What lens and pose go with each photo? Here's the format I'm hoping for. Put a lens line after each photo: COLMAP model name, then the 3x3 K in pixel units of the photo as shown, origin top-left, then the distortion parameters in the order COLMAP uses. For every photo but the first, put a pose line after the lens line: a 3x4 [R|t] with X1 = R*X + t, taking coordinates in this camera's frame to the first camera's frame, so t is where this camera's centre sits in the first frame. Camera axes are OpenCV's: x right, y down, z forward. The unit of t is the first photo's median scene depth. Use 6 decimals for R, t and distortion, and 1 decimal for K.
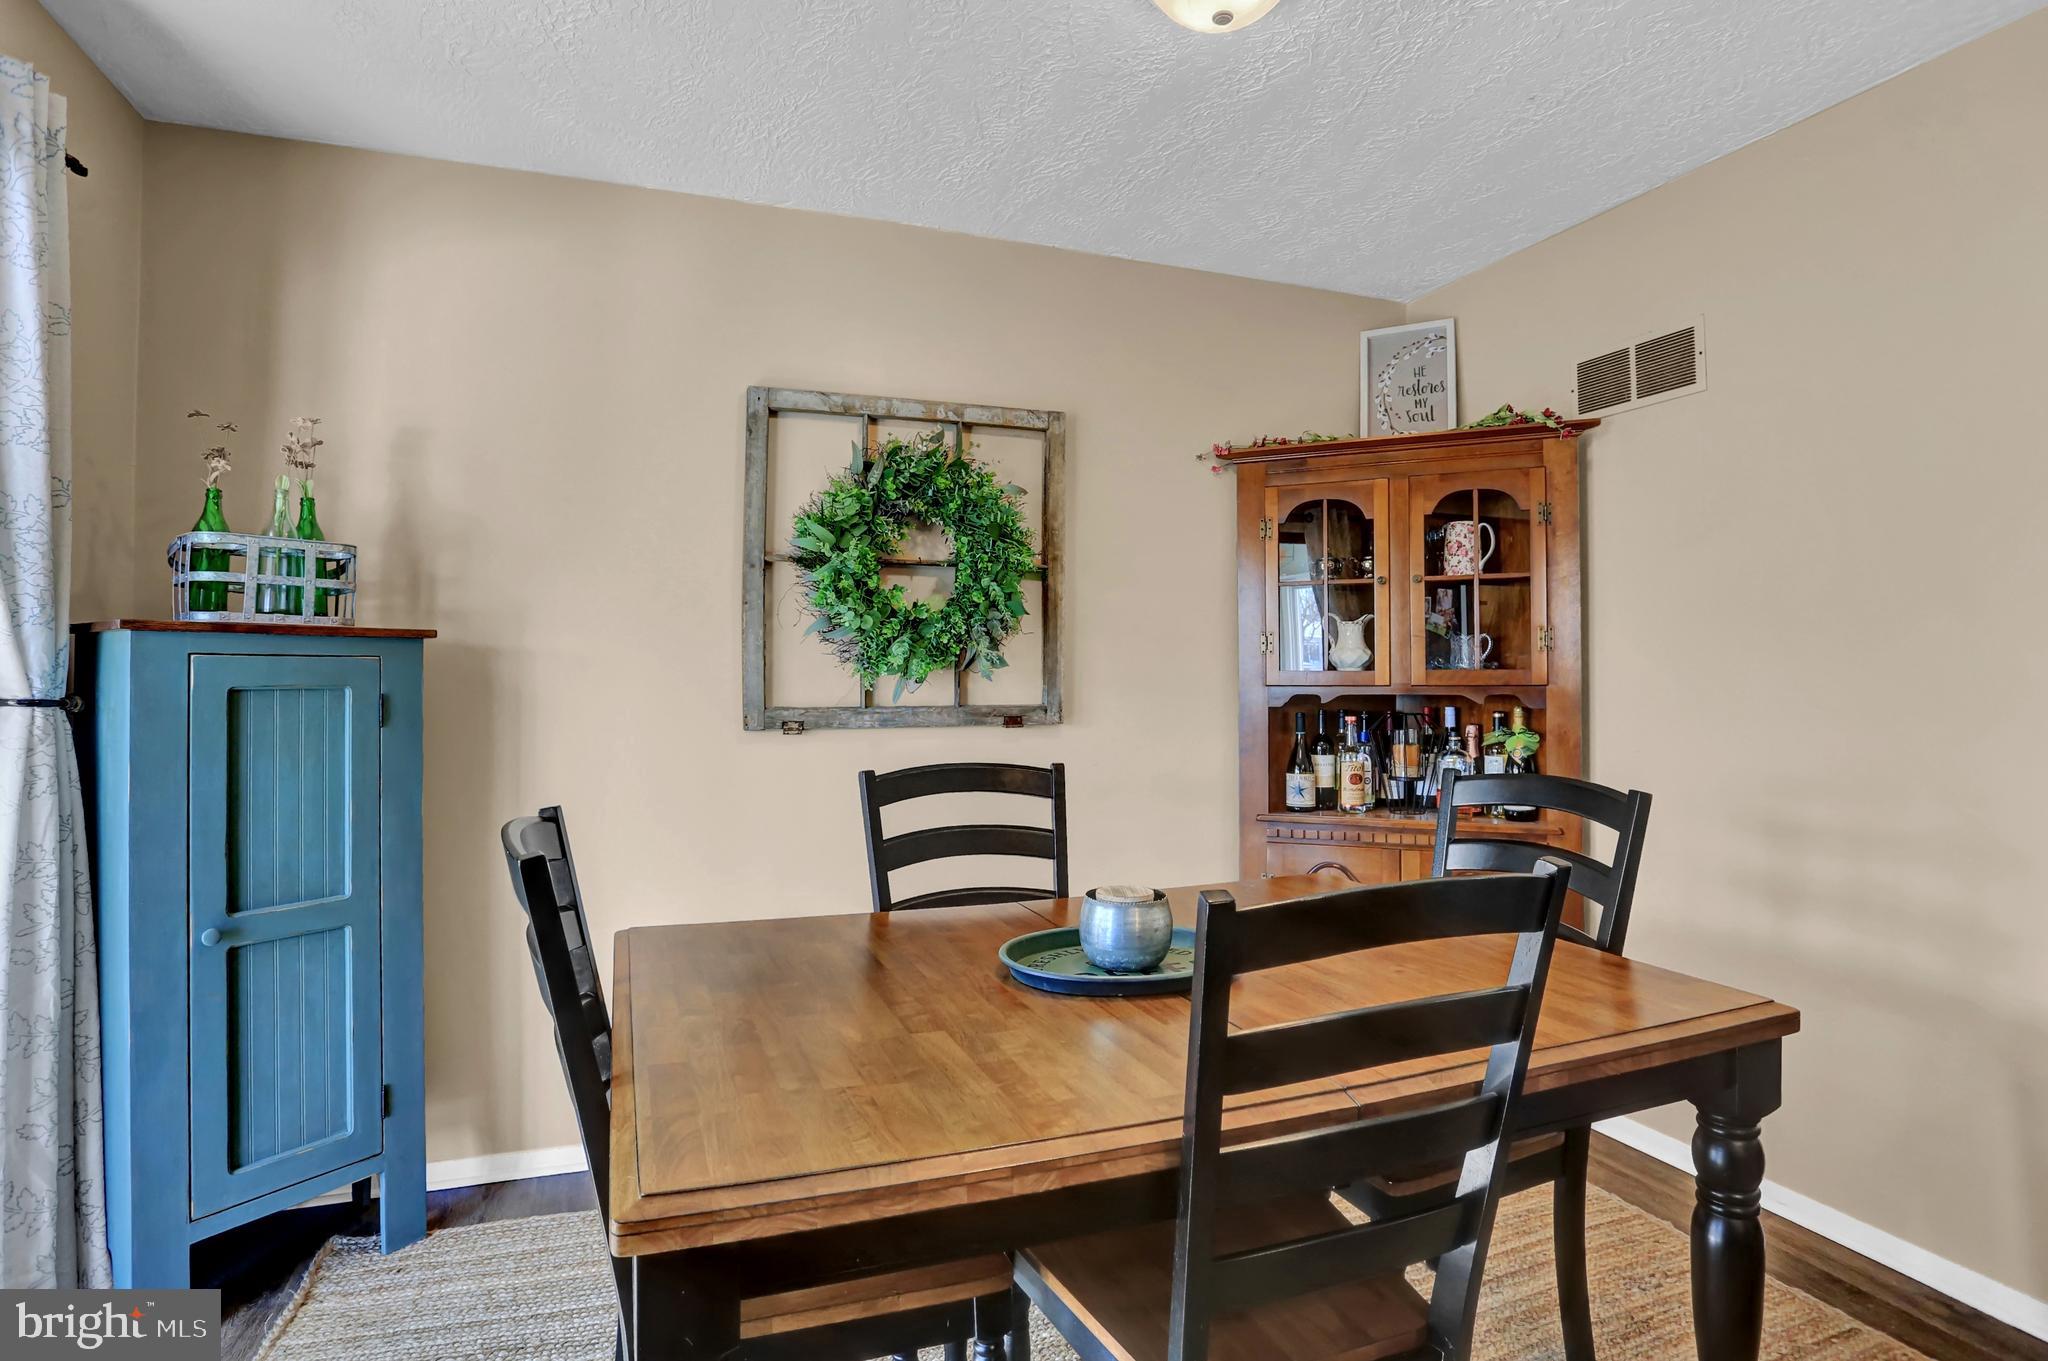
lens RADIAL K [[1028.7, 0, 1001.1], [0, 1028.7, 653.1], [0, 0, 1]] dist [-0.062243, 0.024709]
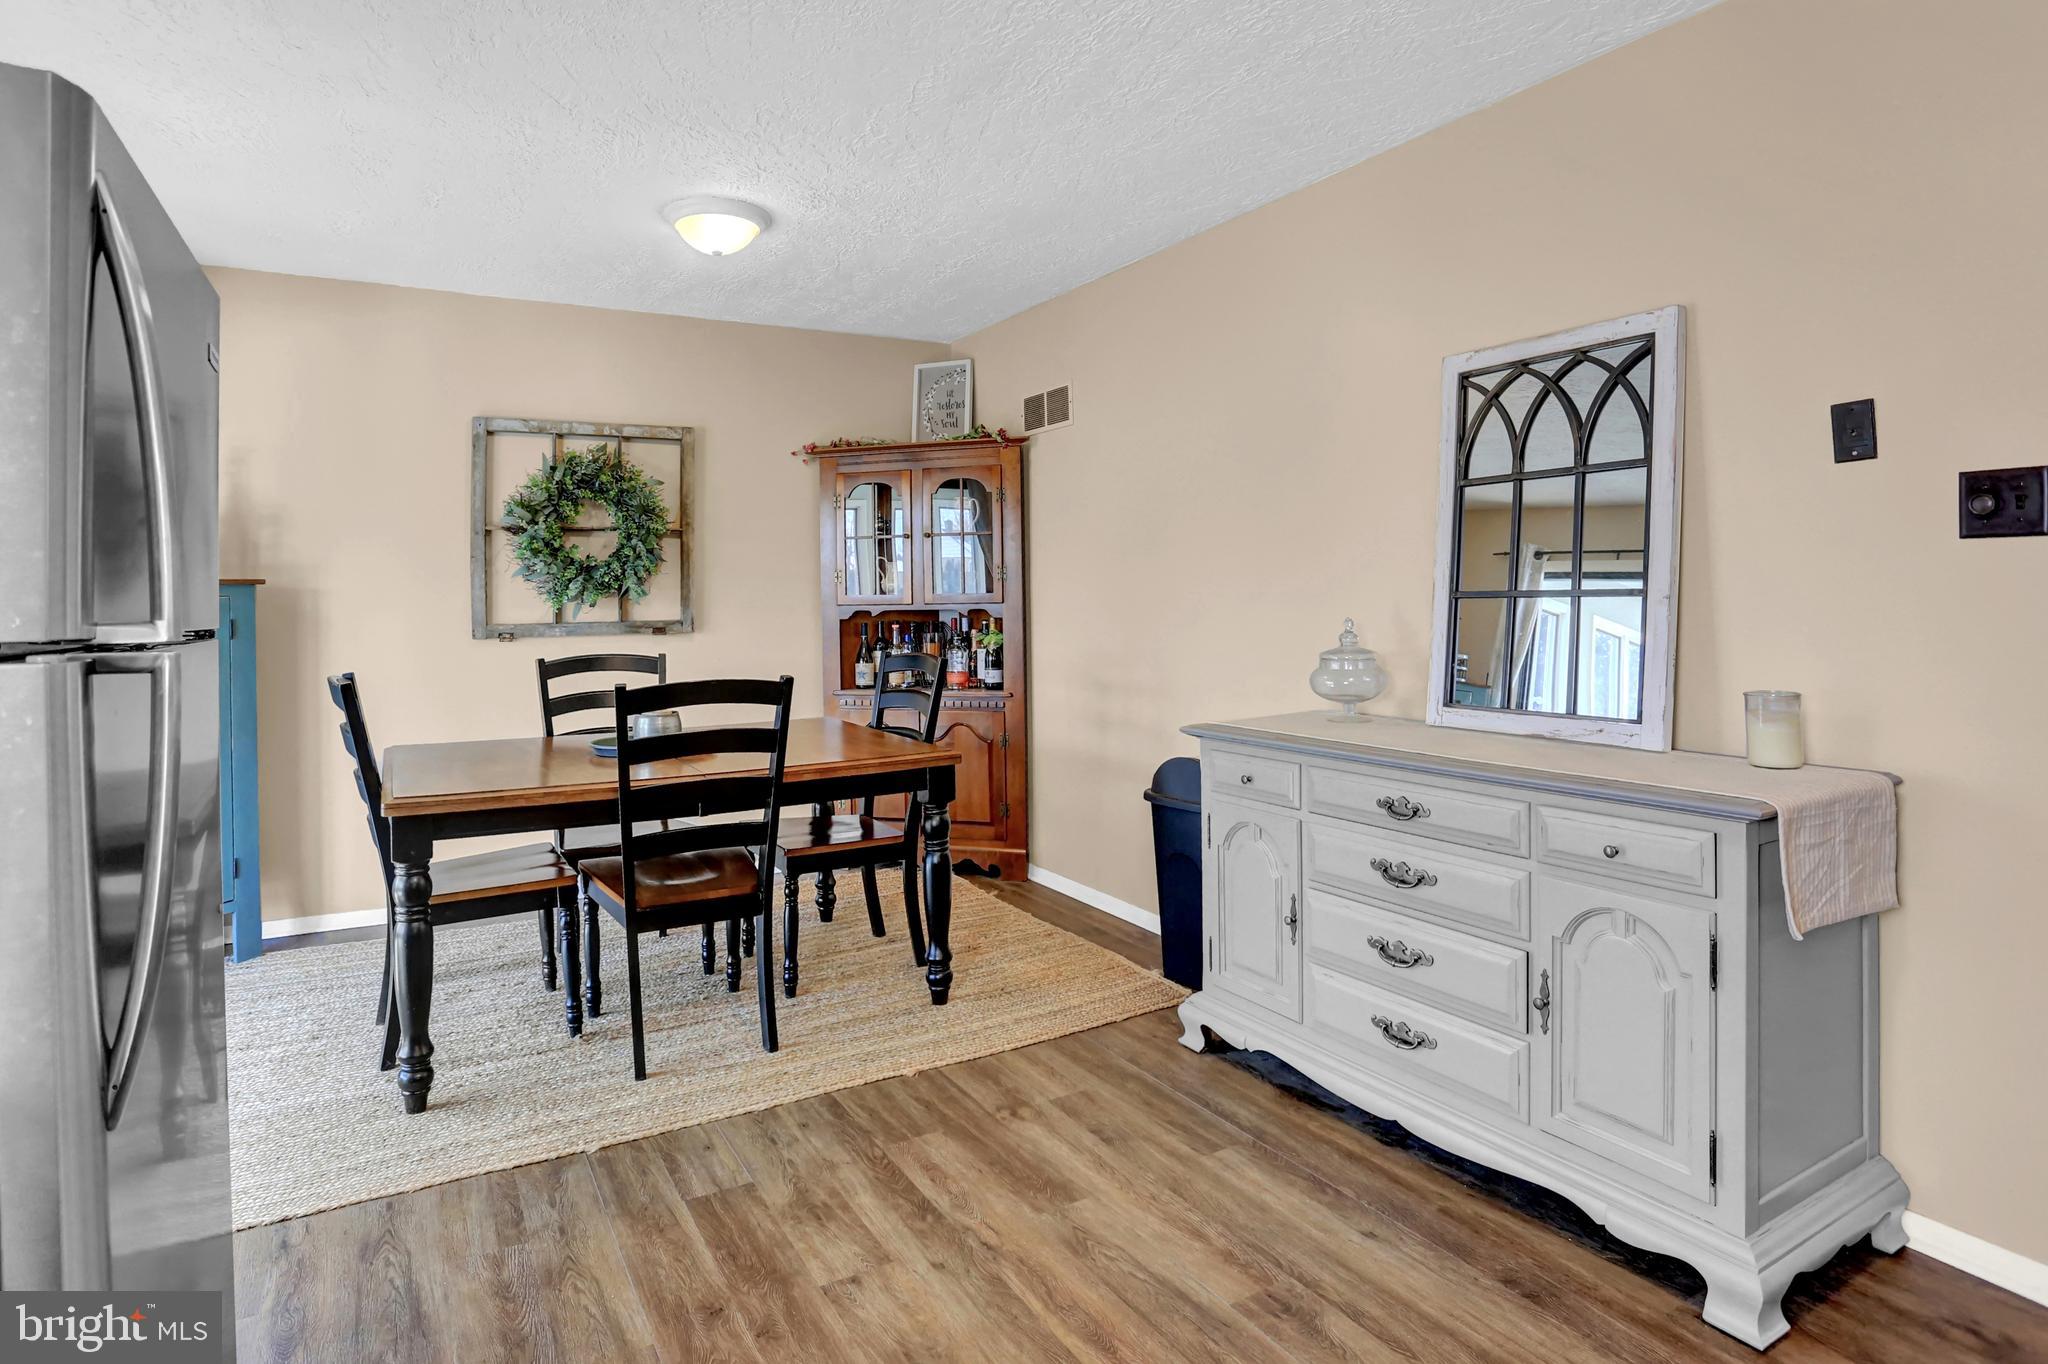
lens RADIAL K [[1058.0, 0, 956.7], [0, 1058.0, 580.4], [0, 0, 1]] dist [-0.026405, 0.000829]
pose [[0.990874, -0.011416, 0.134306, 0.250569], [0.010645, 0.999923, 0.006455, -0.015283], [-0.134369, -0.004967, 0.990919, -0.646334]]
